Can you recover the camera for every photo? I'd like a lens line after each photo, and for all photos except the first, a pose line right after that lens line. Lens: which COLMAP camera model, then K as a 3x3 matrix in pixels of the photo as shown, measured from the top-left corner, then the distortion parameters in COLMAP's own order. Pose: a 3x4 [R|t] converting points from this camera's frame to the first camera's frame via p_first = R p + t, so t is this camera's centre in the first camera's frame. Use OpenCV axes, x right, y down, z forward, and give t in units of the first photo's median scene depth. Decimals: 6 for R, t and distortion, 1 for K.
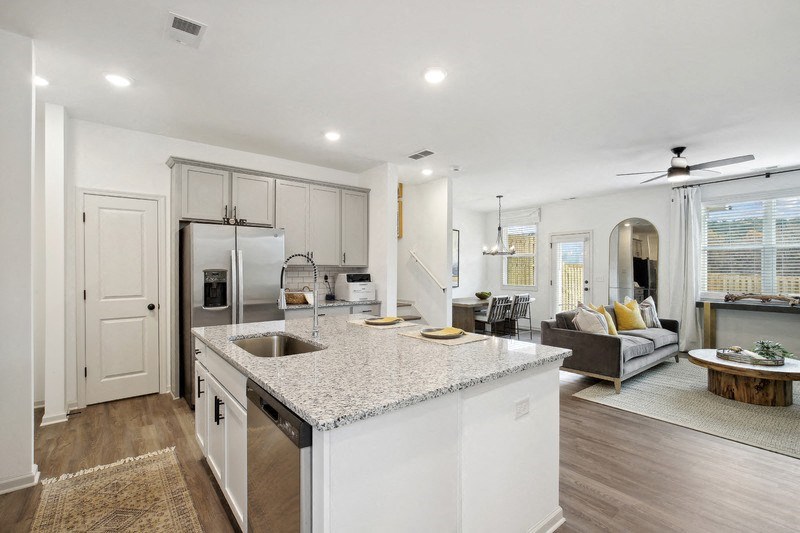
lens RADIAL K [[373.1, 0, 410.9], [0, 373.1, 268.9], [0, 0, 1]] dist [-0.014753, 0.007277]
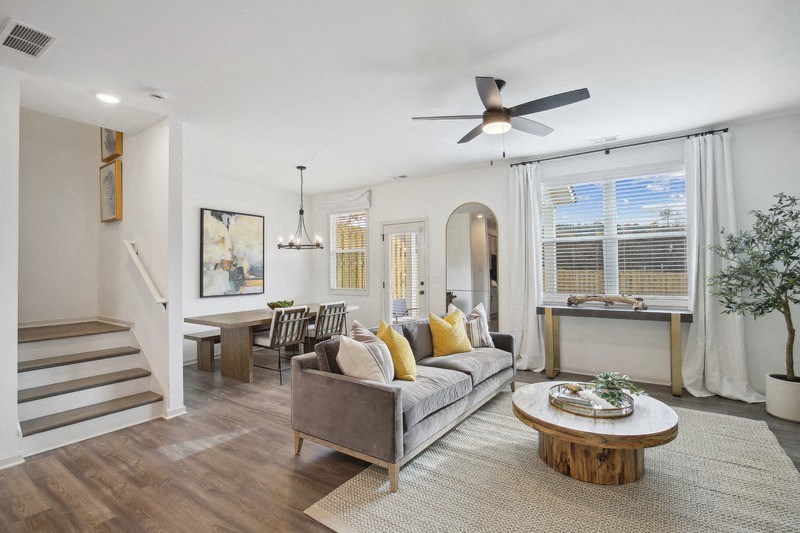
lens RADIAL K [[373.1, 0, 413.0], [0, 373.1, 261.7], [0, 0, 1]] dist [-0.014753, 0.007277]
pose [[0.961147, -0.007088, 0.275946, 0.304454], [0.011814, 0.999811, -0.015470, 0.001266], [-0.275784, 0.018129, 0.961049, 0.316472]]
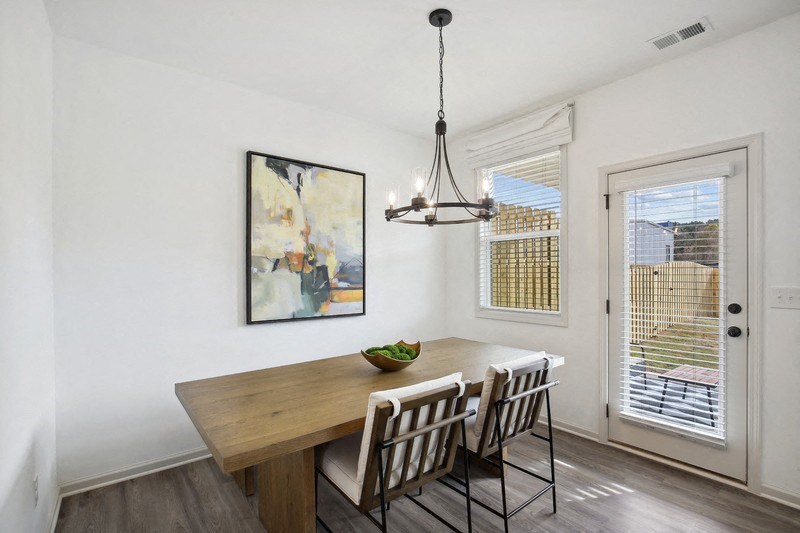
lens RADIAL K [[373.1, 0, 404.5], [0, 373.1, 268.5], [0, 0, 1]] dist [-0.014753, 0.007277]
pose [[0.999171, -0.006906, -0.040114, 0.274005], [0.006596, 0.999947, -0.007848, 0.003138], [0.040166, 0.007577, 0.999164, 0.883660]]
